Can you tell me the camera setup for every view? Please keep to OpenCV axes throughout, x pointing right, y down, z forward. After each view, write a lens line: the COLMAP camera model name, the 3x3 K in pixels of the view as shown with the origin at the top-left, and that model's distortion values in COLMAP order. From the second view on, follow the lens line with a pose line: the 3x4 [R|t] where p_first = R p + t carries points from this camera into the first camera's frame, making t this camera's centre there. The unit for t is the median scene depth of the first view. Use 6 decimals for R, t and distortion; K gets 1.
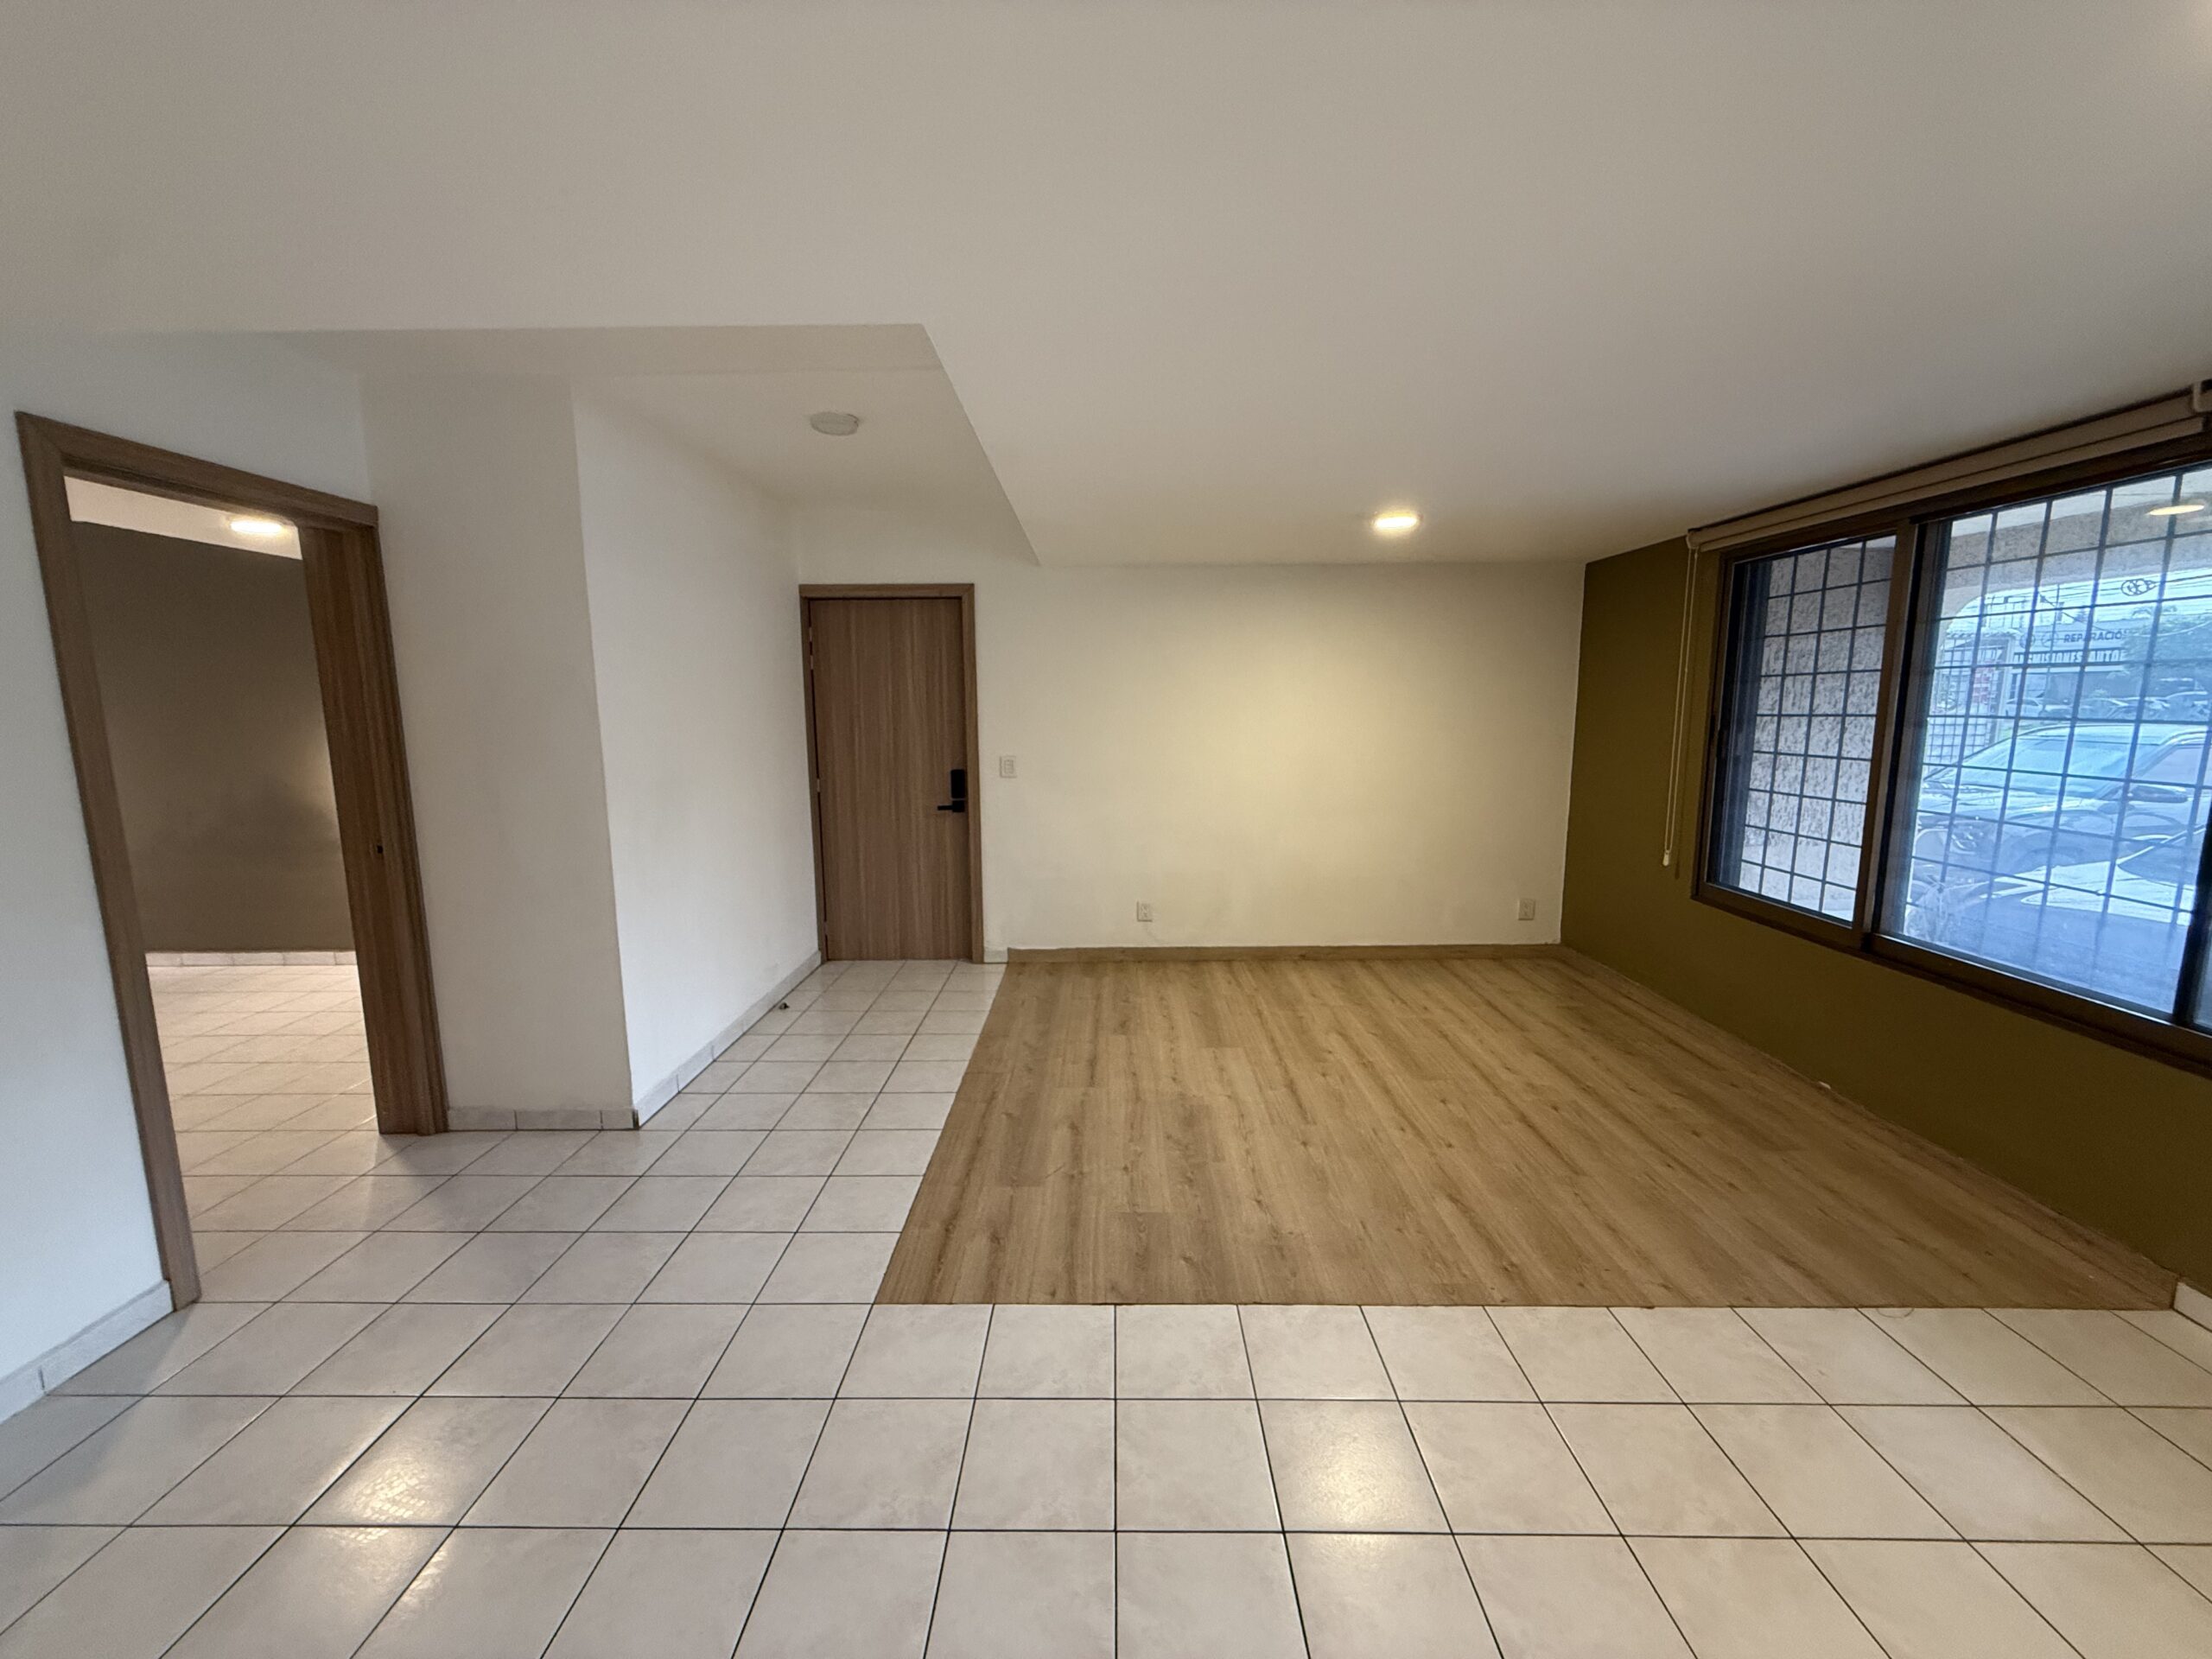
lens RADIAL K [[880.2, 0, 1099.9], [0, 880.2, 825.9], [0, 0, 1]] dist [-0.000376, 0.000131]
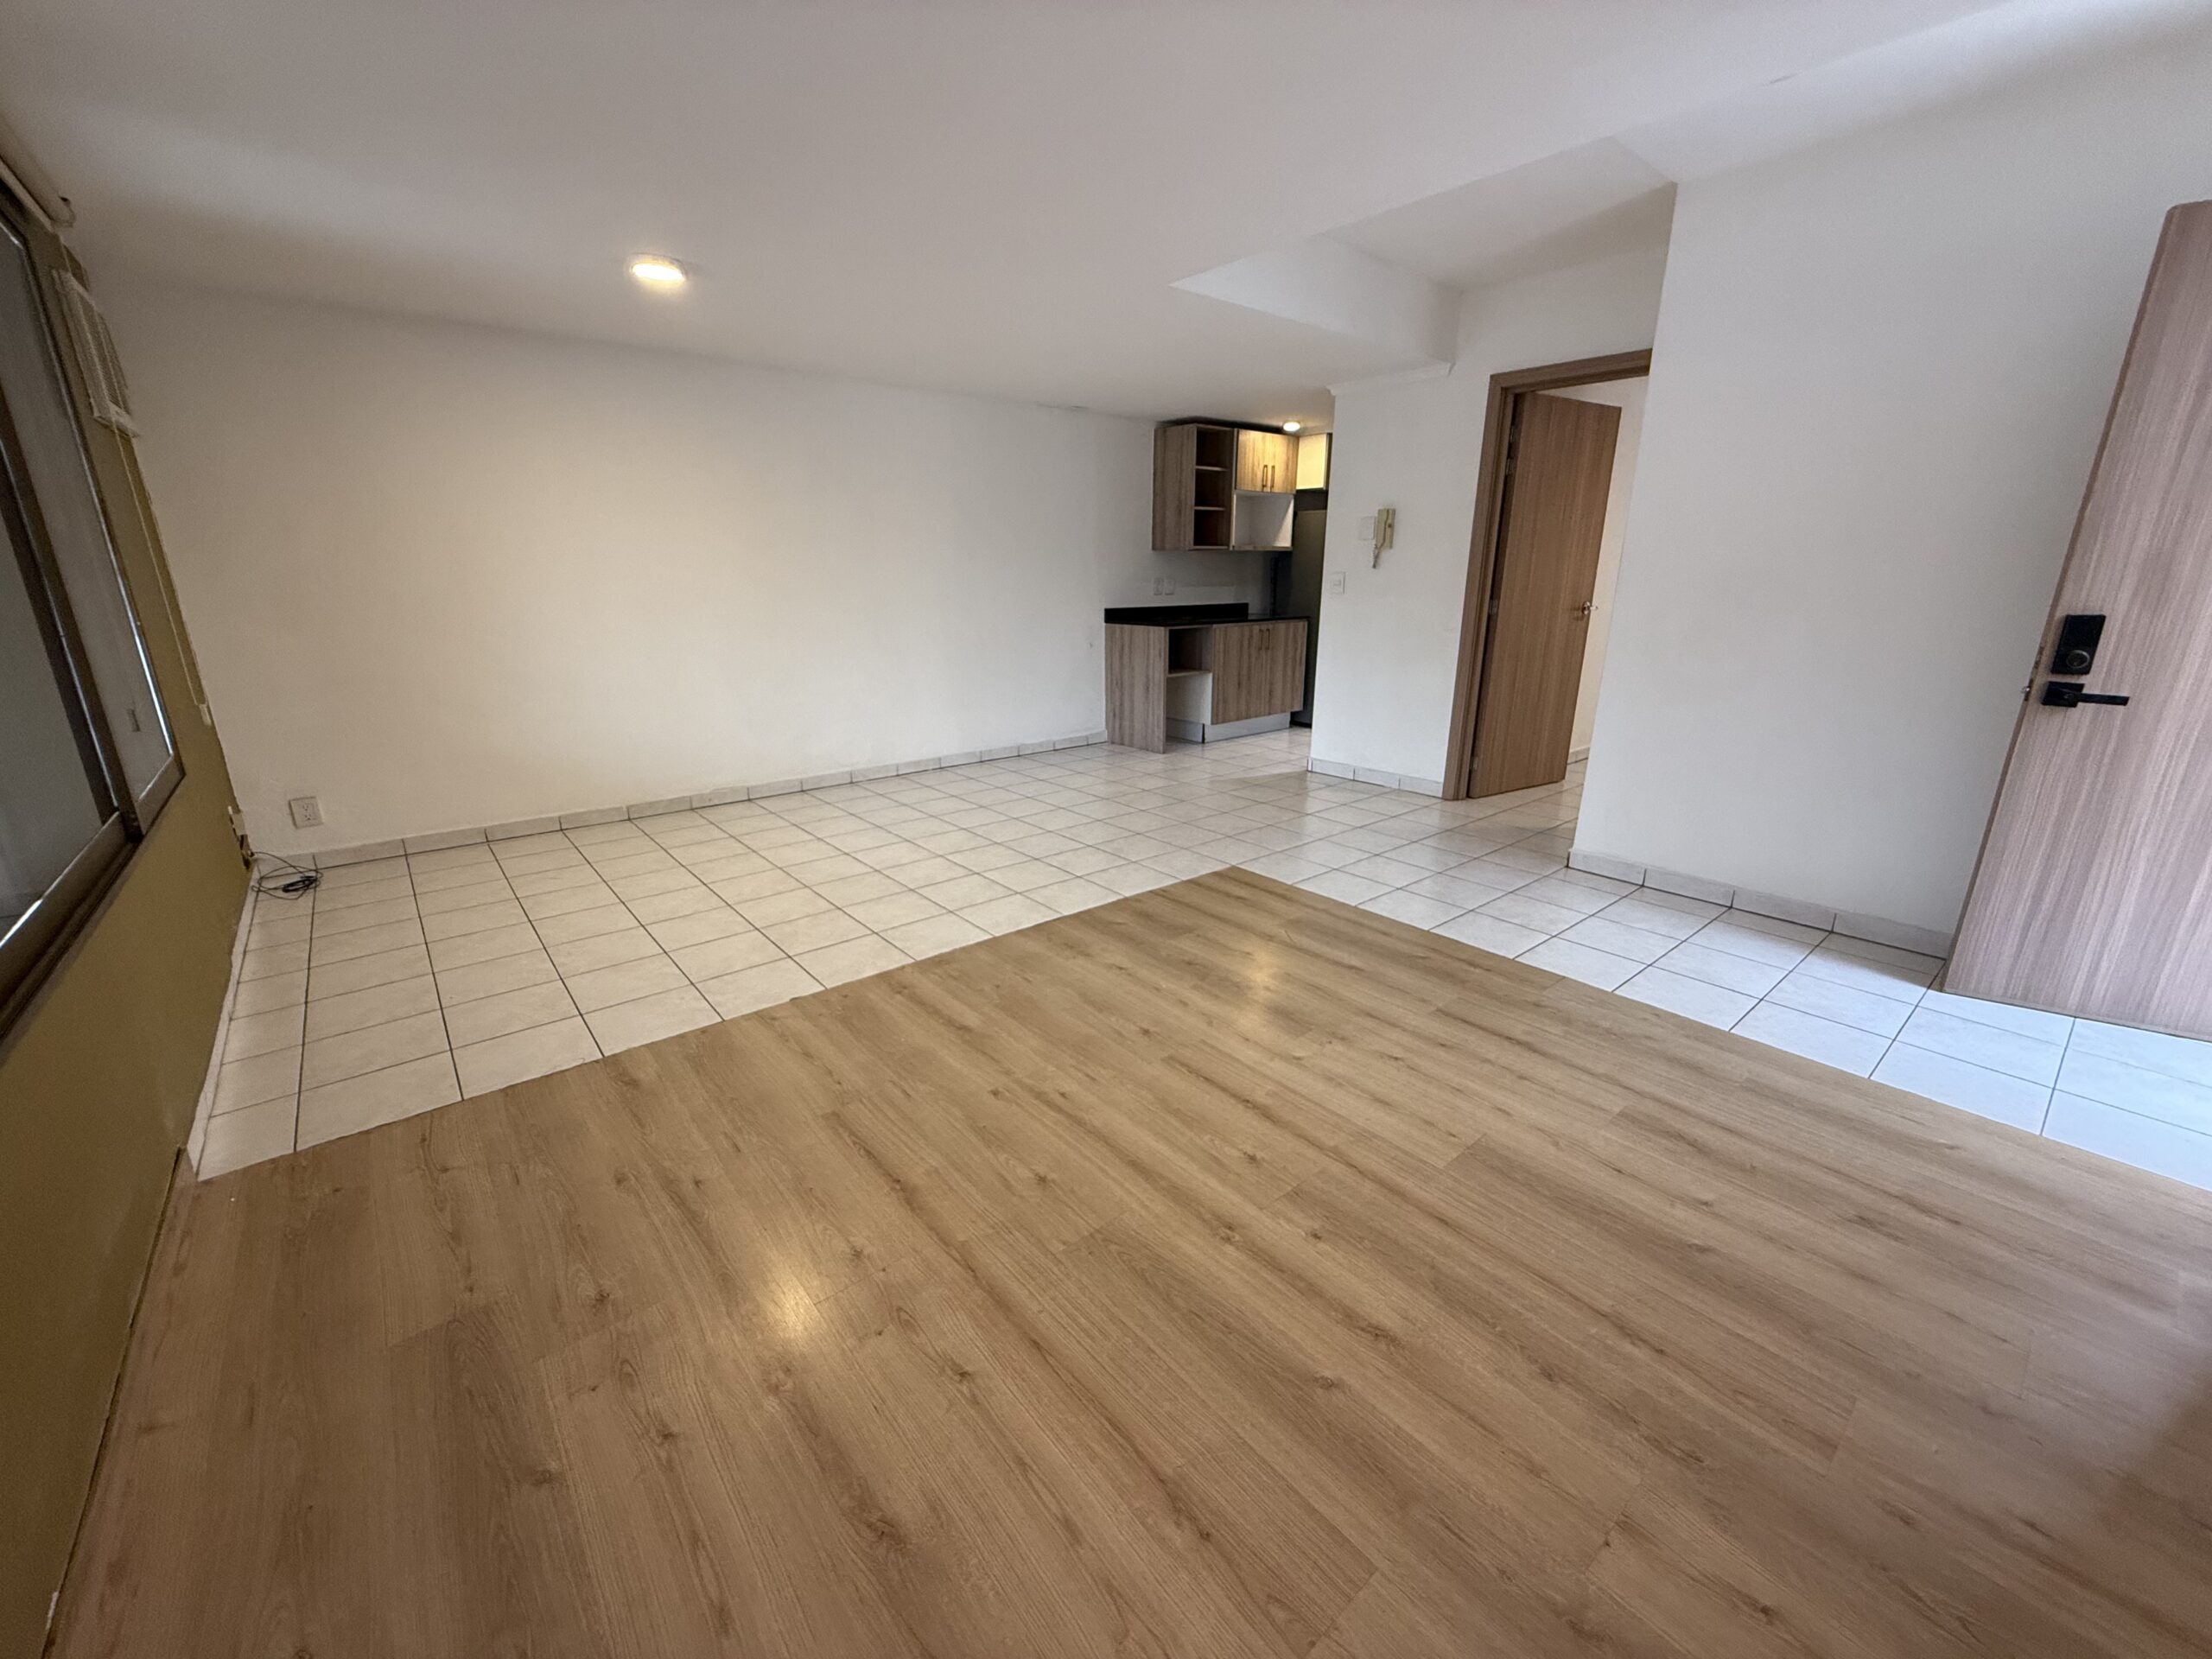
lens RADIAL K [[880.2, 0, 1099.9], [0, 880.2, 825.9], [0, 0, 1]] dist [-0.000376, 0.000131]
pose [[-0.759708, 0.189869, -0.621927, 0.720930], [-0.086620, 0.918350, 0.386174, -0.121746], [0.644469, 0.347251, -0.681232, 1.432446]]
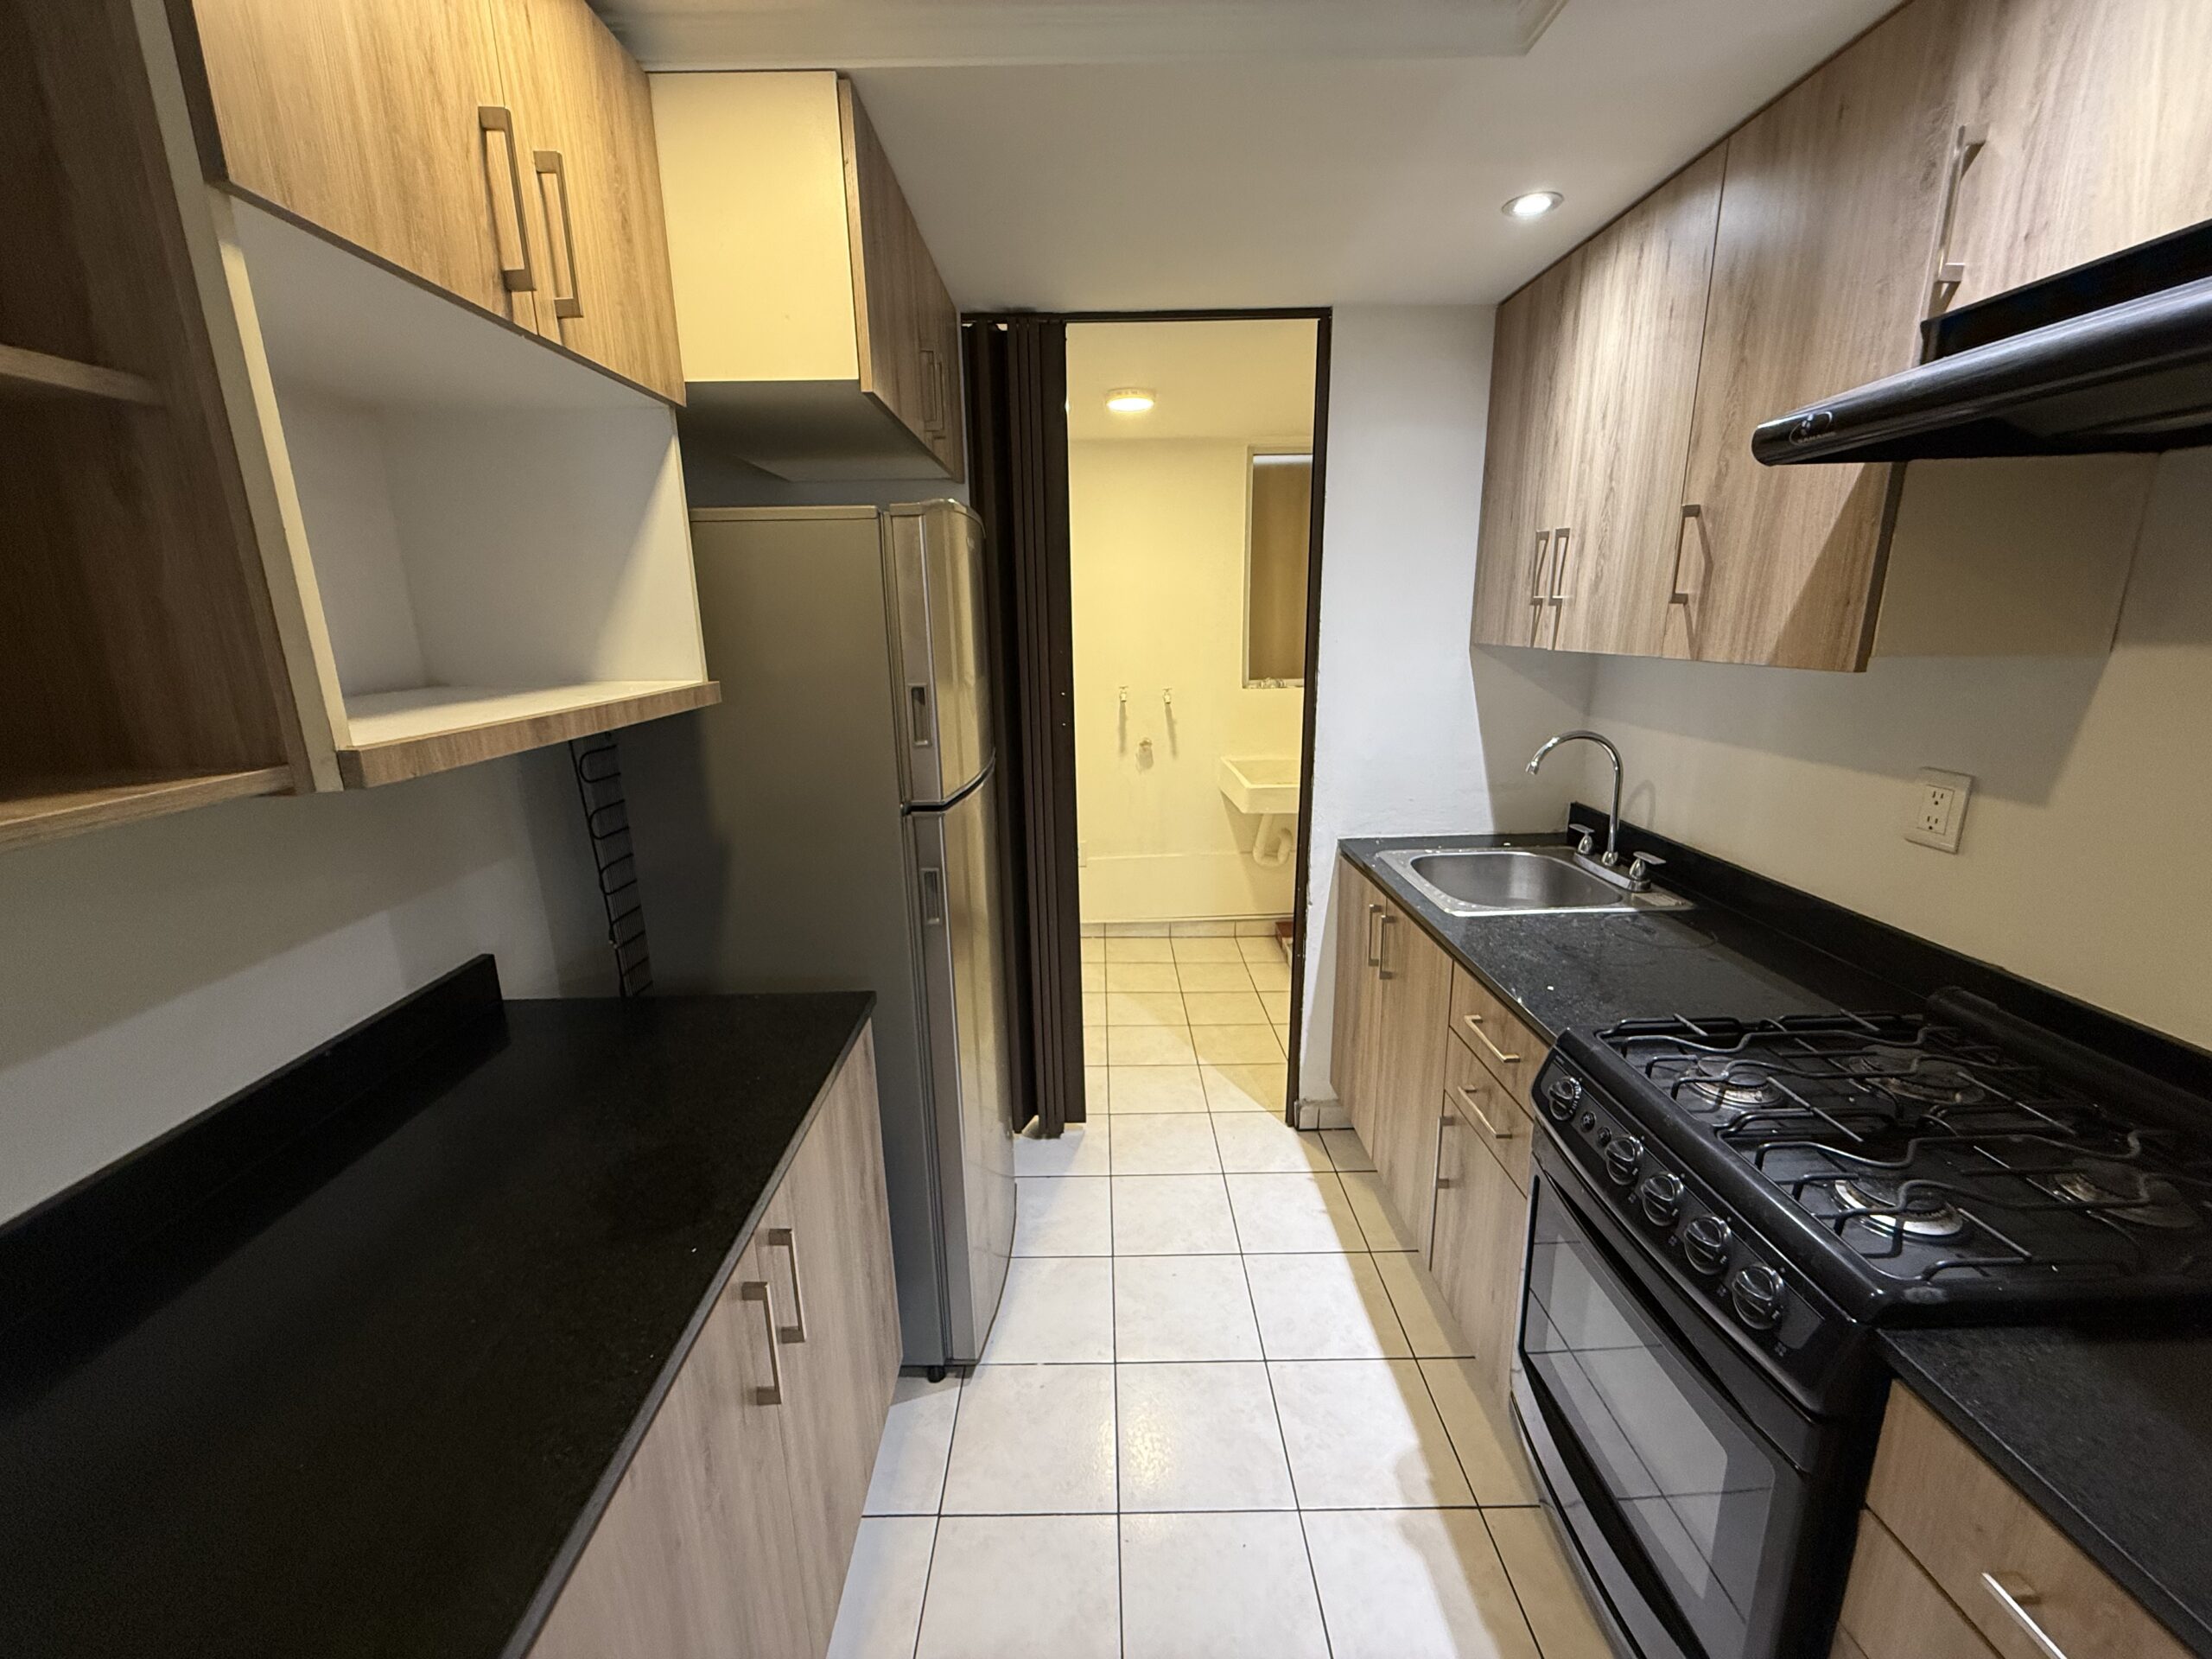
lens RADIAL K [[880.2, 0, 1099.9], [0, 880.2, 825.9], [0, 0, 1]] dist [-0.000376, 0.000131]
pose [[0.017683, 0.243461, -0.969750, -0.711688], [-0.123227, 0.963037, 0.239529, -0.012900], [0.992221, 0.115263, 0.047030, 0.169571]]
